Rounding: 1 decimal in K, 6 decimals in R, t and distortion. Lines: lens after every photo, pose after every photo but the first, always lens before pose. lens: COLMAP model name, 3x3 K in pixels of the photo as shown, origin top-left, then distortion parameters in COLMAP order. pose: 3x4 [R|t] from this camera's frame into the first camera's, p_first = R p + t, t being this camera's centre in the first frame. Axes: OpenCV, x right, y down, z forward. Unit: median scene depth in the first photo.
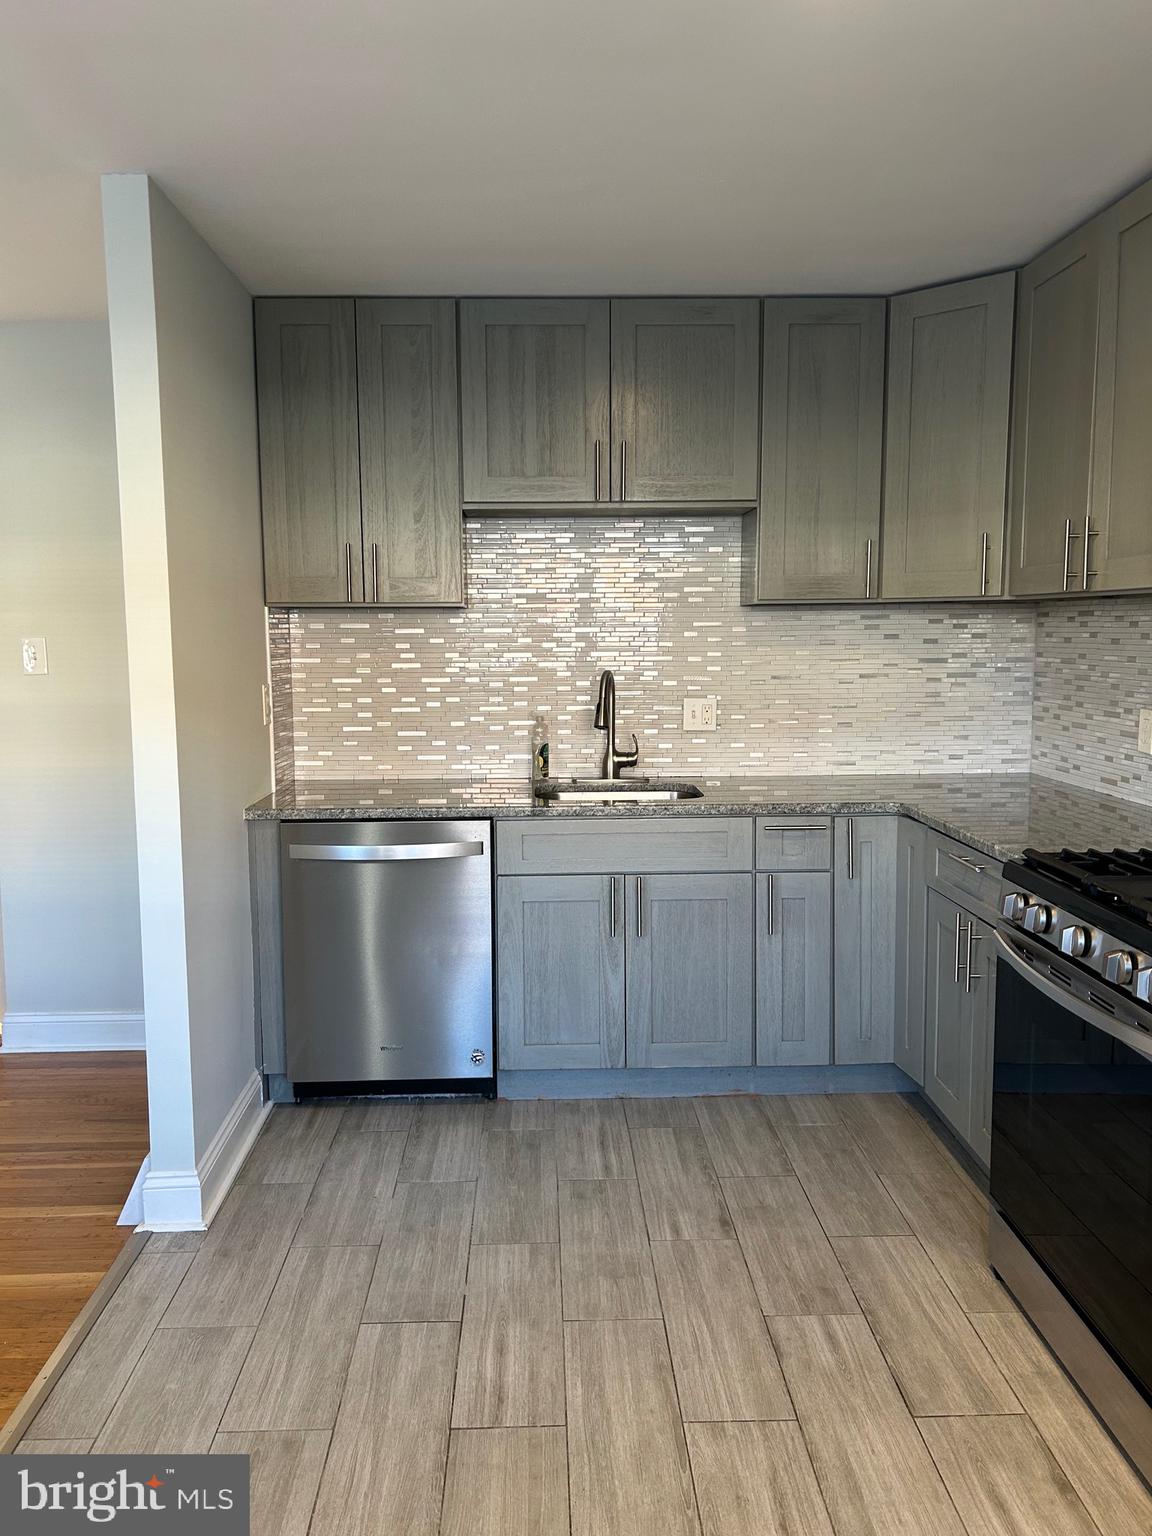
lens RADIAL K [[1152.0, 0, 571.0], [0, 1152.0, 757.6], [0, 0, 1]] dist [0.049710, -0.054770]
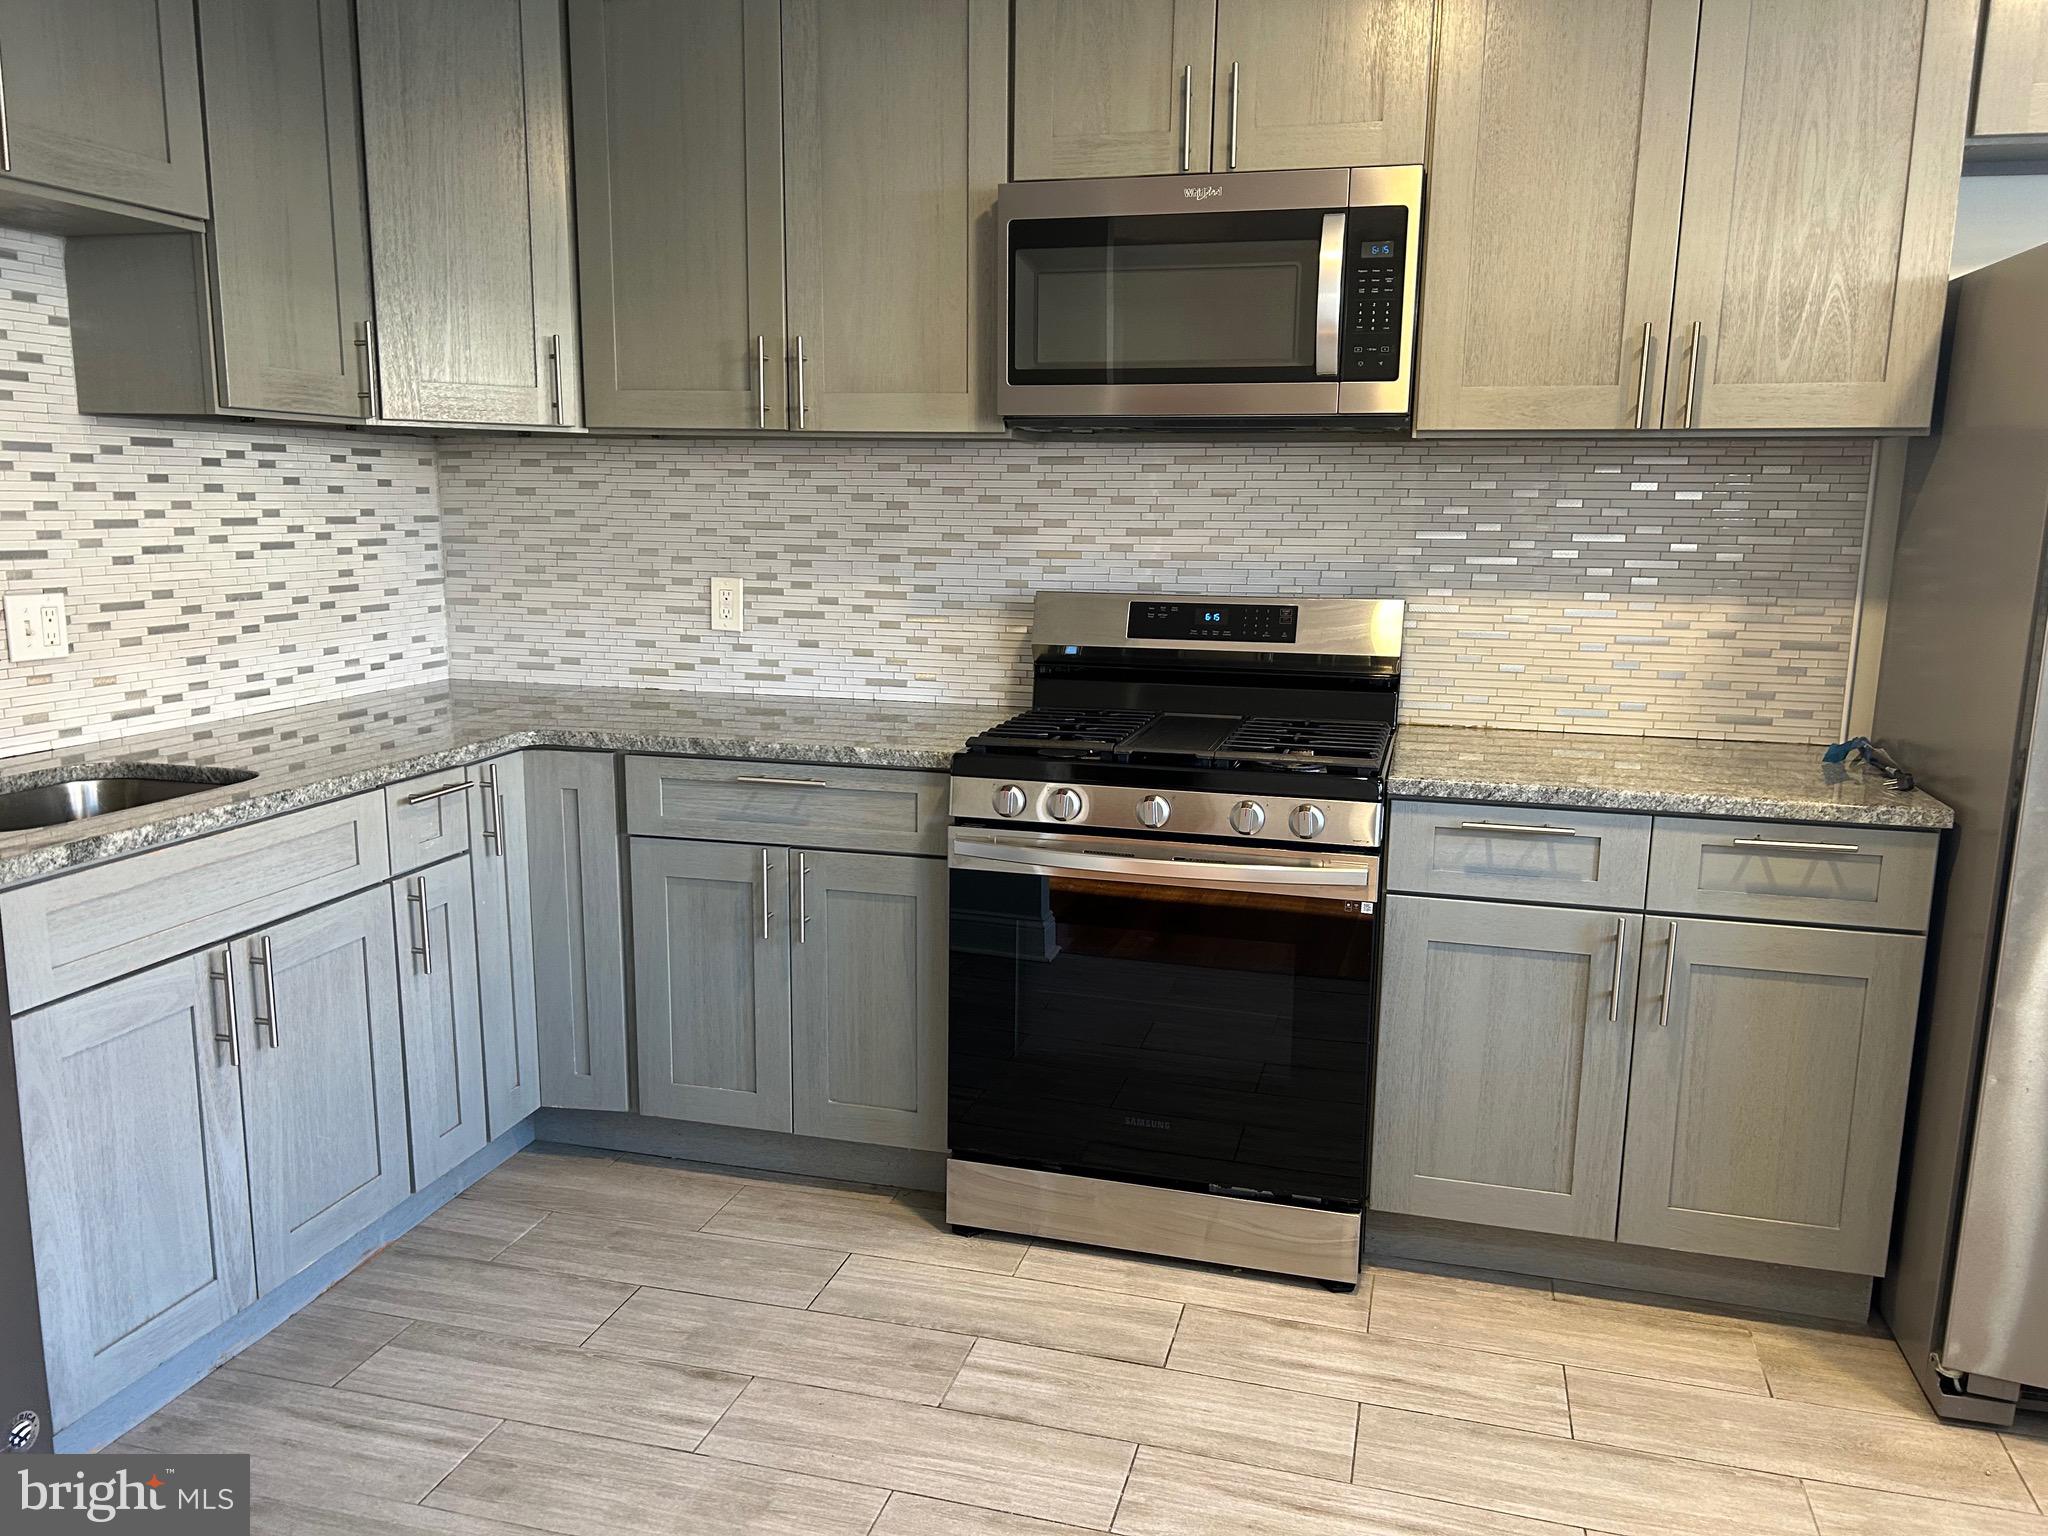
lens RADIAL K [[1536.0, 0, 1013.4], [0, 1536.0, 789.8], [0, 0, 1]] dist [0.049710, -0.054770]
pose [[0.297008, -0.169287, 0.939749, -0.477083], [0.088516, 0.984803, 0.149428, -0.036471], [-0.950764, 0.038801, 0.307478, 0.443148]]
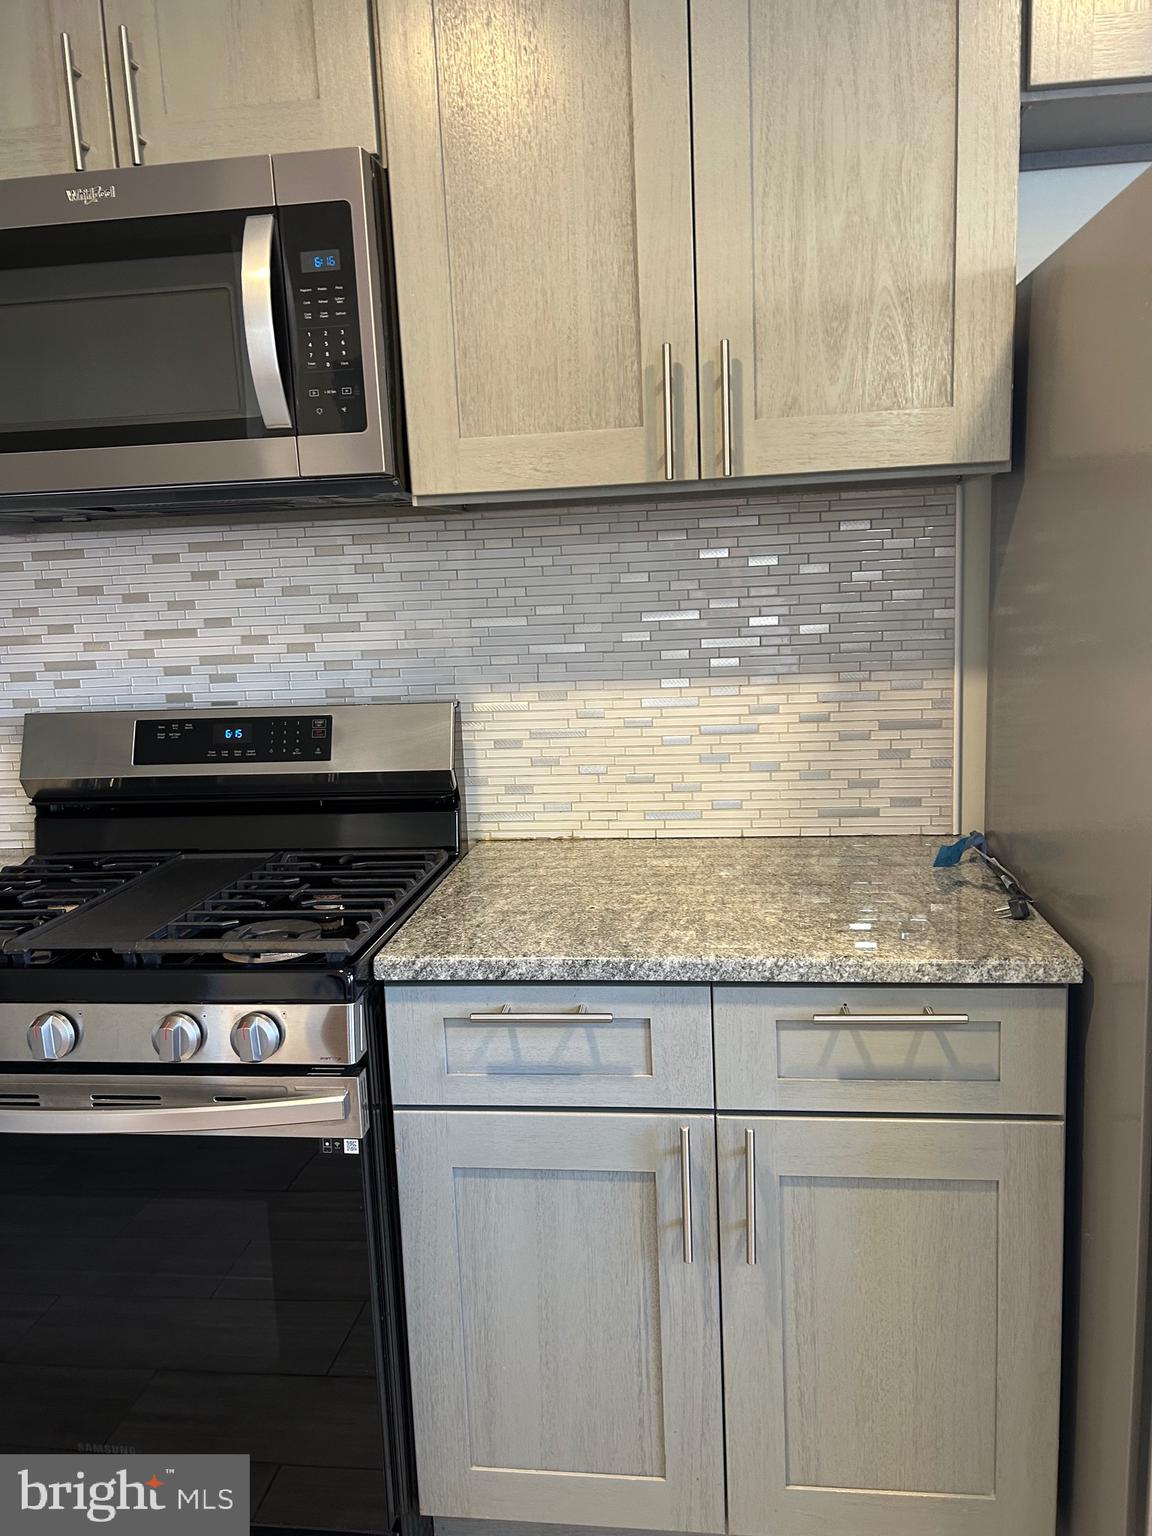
lens RADIAL K [[1152.0, 0, 577.7], [0, 1152.0, 770.1], [0, 0, 1]] dist [0.049710, -0.054770]
pose [[0.150400, -0.158814, 0.975786, -0.094833], [0.146737, 0.979666, 0.136829, -0.025997], [-0.977675, 0.122605, 0.170646, 0.348011]]
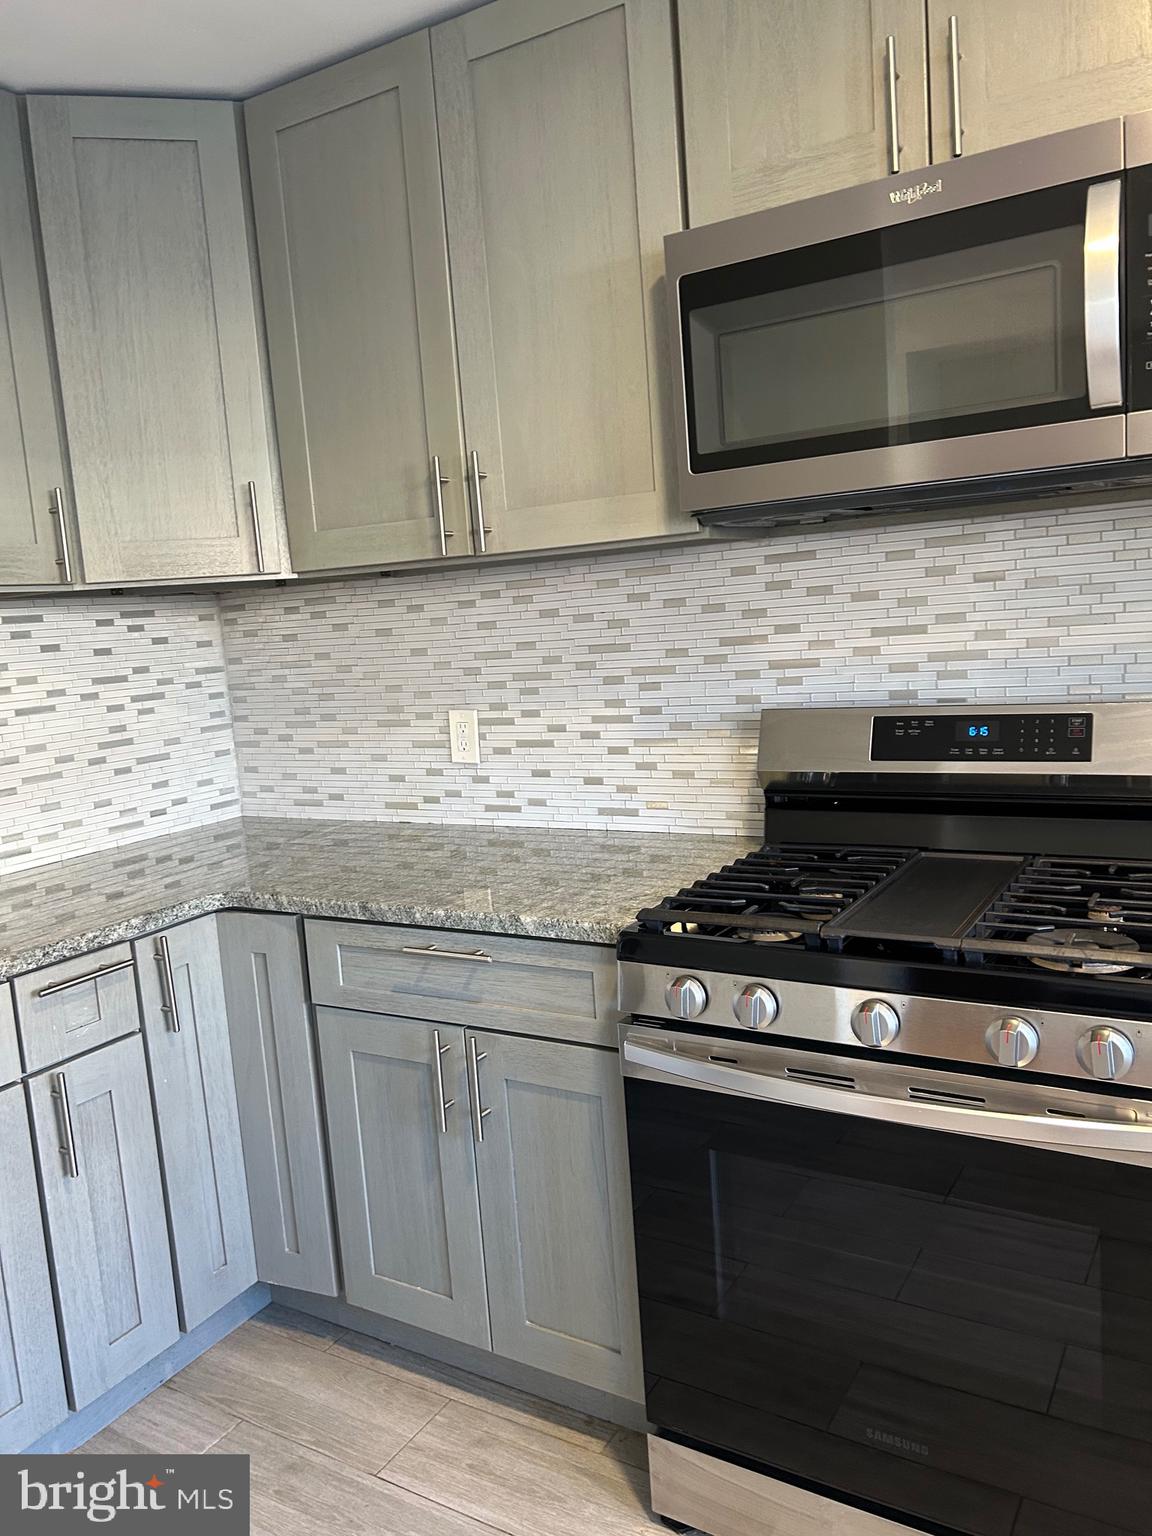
lens RADIAL K [[1152.0, 0, 561.6], [0, 1152.0, 769.7], [0, 0, 1]] dist [0.049710, -0.054770]
pose [[0.549443, -0.144516, 0.822938, -0.129960], [0.158109, 0.985116, 0.067433, -0.041171], [-0.820435, 0.093064, 0.564115, 0.460829]]
